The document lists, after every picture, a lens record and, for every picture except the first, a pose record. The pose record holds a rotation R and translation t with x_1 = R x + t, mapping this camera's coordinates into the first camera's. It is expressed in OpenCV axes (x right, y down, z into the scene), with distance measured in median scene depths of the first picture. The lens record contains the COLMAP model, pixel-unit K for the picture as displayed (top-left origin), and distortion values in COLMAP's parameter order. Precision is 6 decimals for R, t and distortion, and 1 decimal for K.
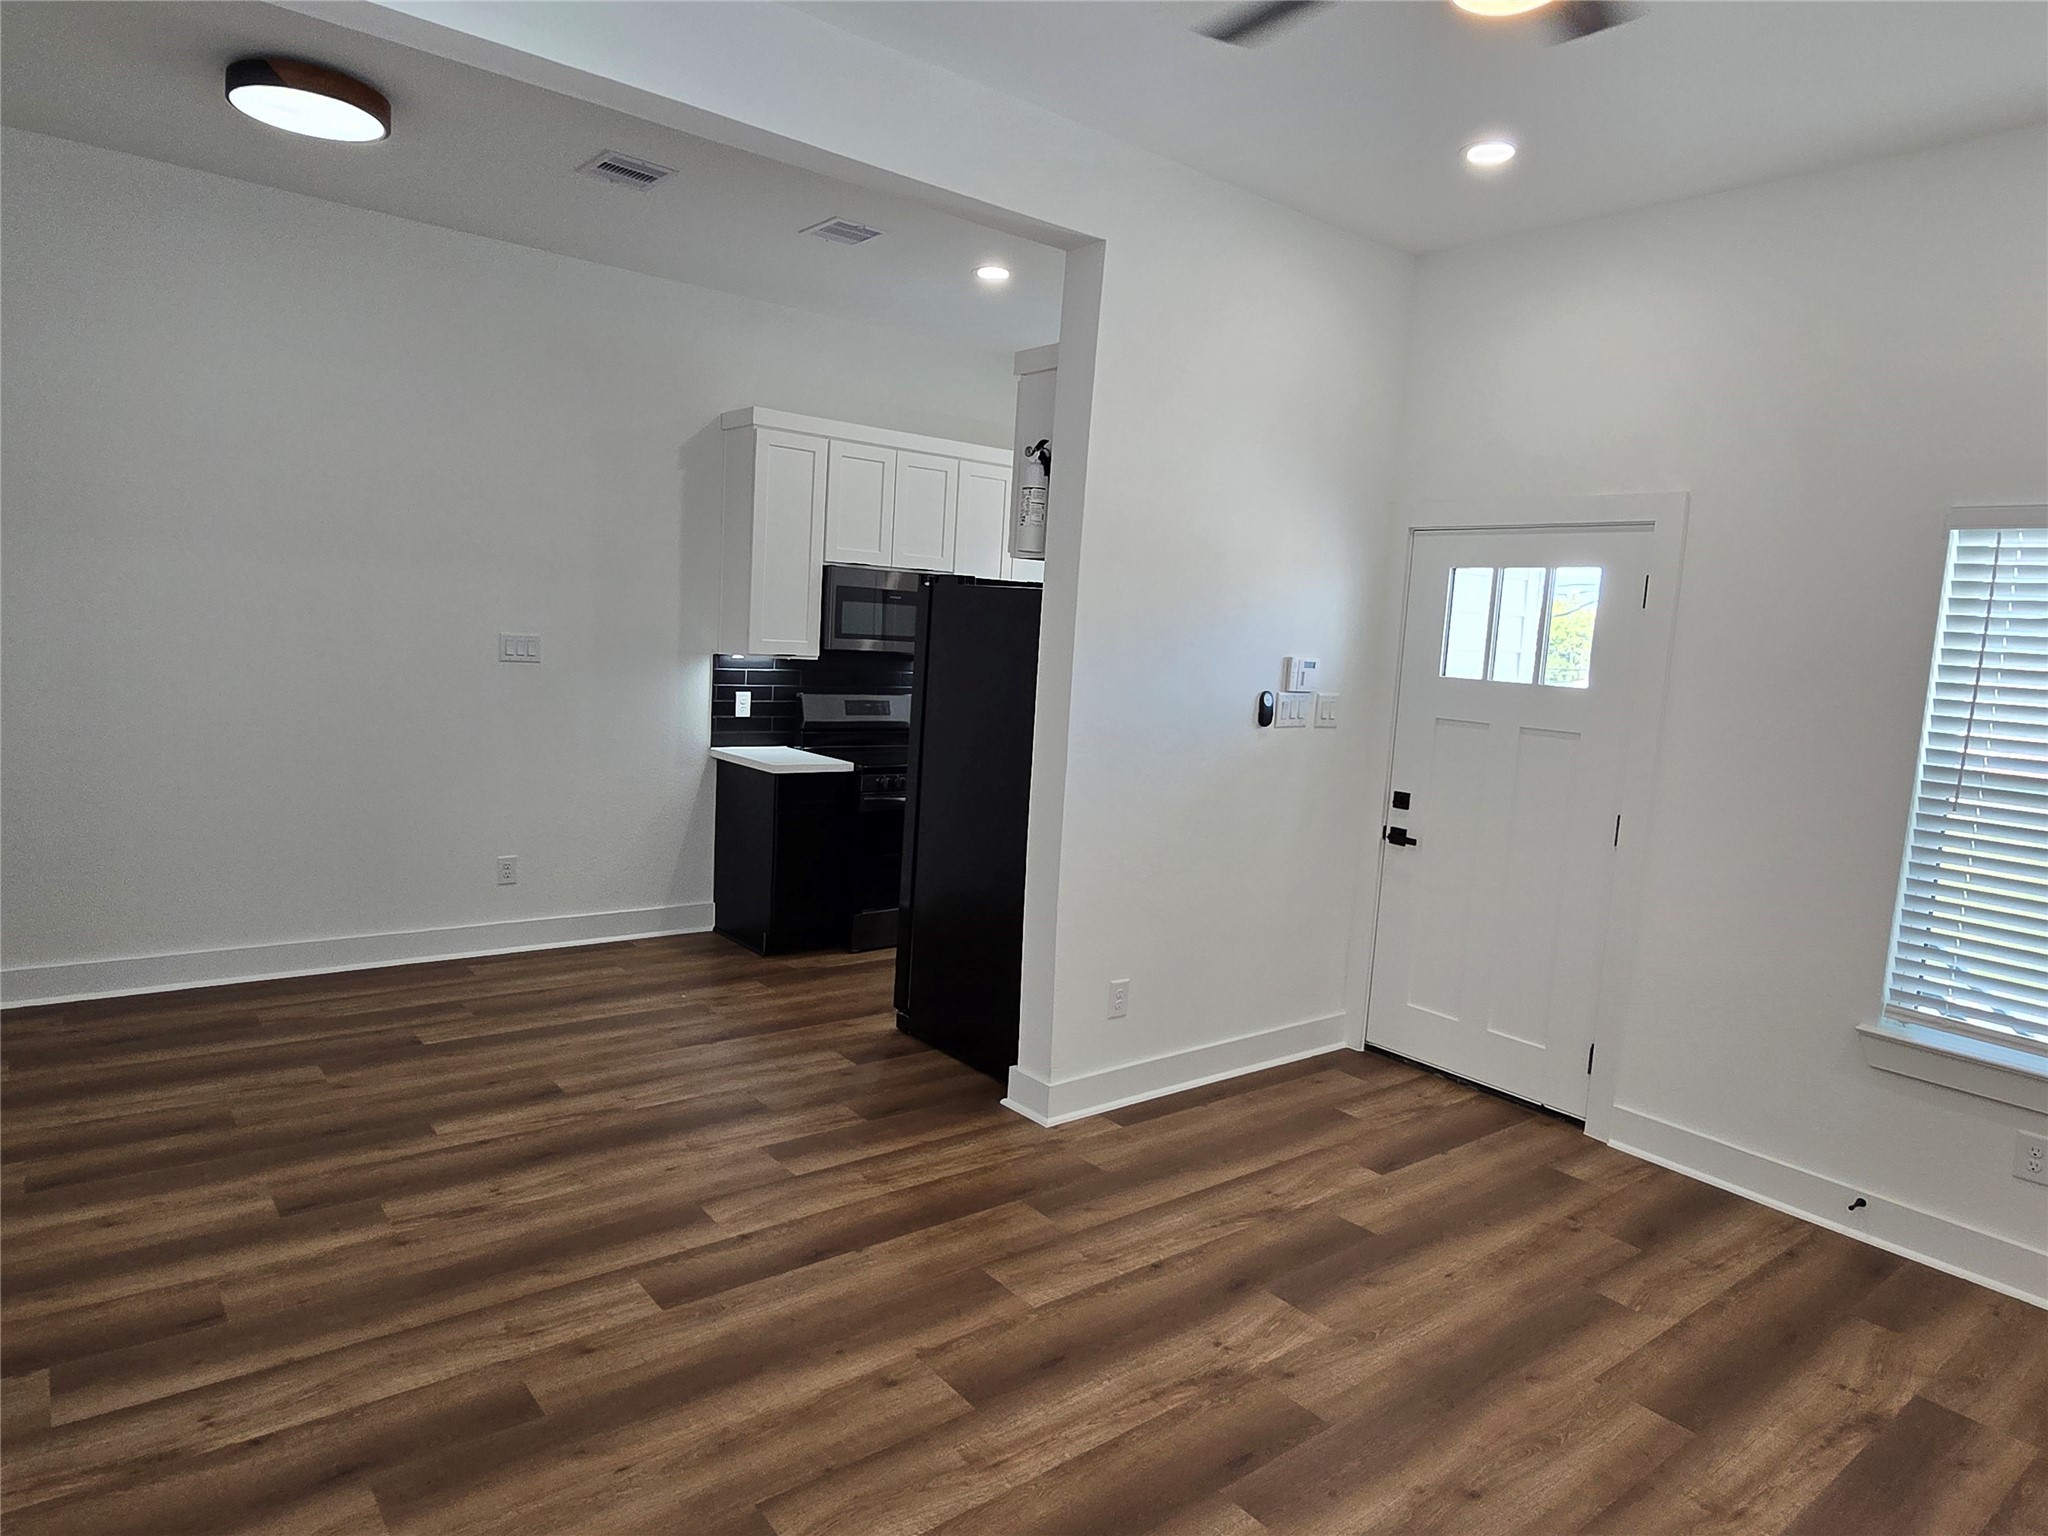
lens RADIAL K [[1263.8, 0, 1020.1], [0, 1263.8, 774.8], [0, 0, 1]] dist [0.000856, -0.001778]
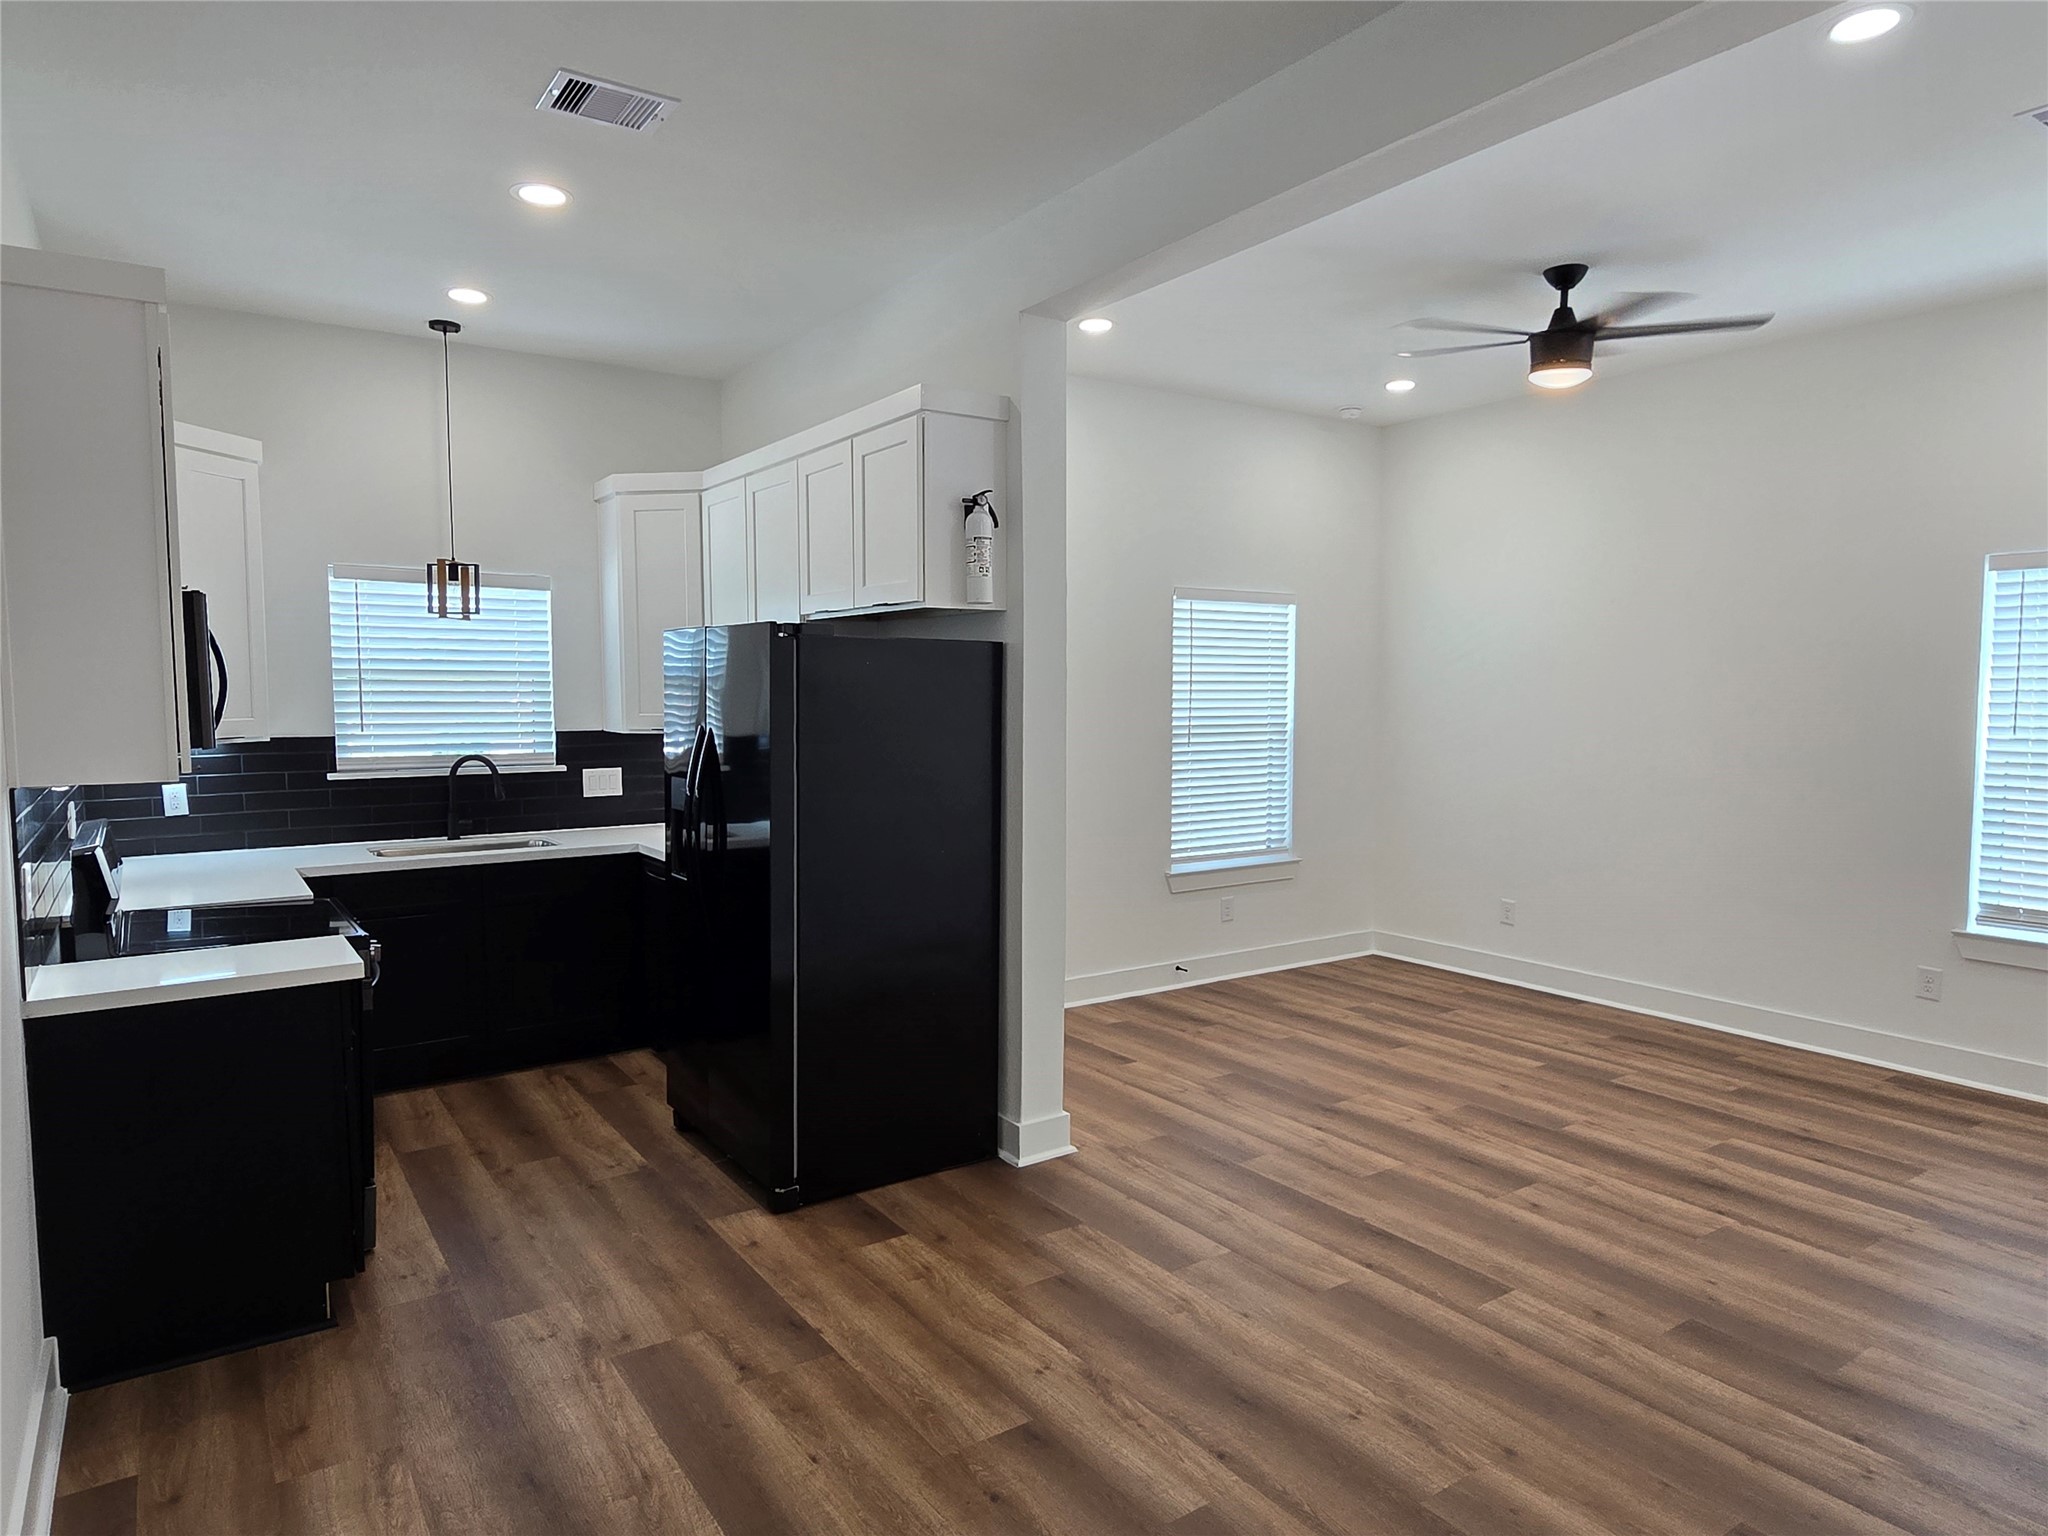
lens RADIAL K [[1263.8, 0, 1019.4], [0, 1263.8, 763.7], [0, 0, 1]] dist [0.000856, -0.001778]
pose [[0.061131, -0.123703, 0.990435, -1.308402], [0.122268, 0.985745, 0.115571, -0.224372], [-0.990613, 0.114034, 0.075385, 1.226147]]
